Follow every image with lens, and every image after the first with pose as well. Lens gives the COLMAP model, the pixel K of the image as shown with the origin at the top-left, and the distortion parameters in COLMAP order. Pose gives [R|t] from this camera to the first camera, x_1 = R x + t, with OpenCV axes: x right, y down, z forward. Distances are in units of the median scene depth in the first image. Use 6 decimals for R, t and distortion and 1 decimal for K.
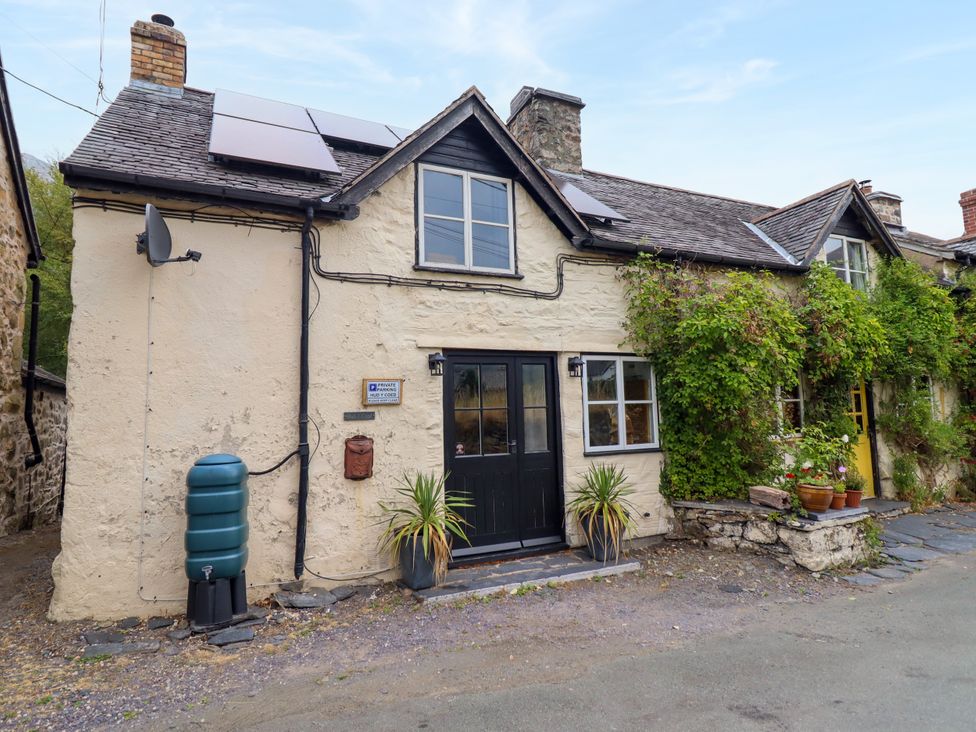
lens RADIAL K [[534.8, 0, 476.2], [0, 534.8, 342.2], [0, 0, 1]] dist [-0.003906, -0.002715]
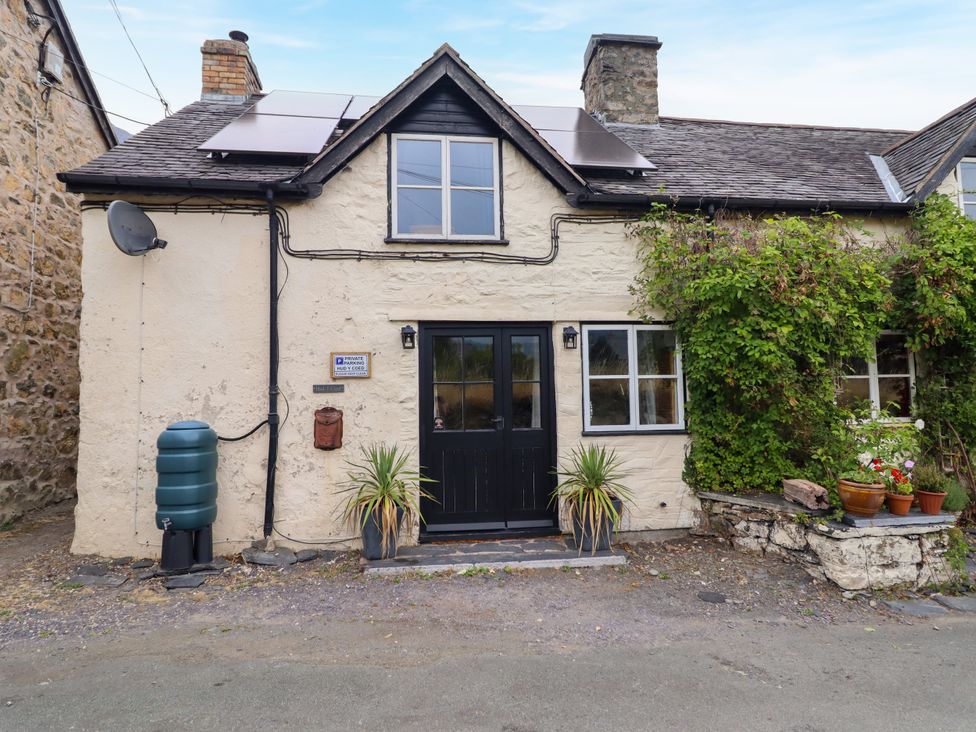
lens RADIAL K [[534.8, 0, 476.2], [0, 534.8, 342.2], [0, 0, 1]] dist [-0.003906, -0.002715]
pose [[0.954069, -0.018364, -0.299024, 0.337620], [0.029789, 0.998988, 0.033693, 0.020595], [0.298102, -0.041053, 0.953651, 0.096312]]
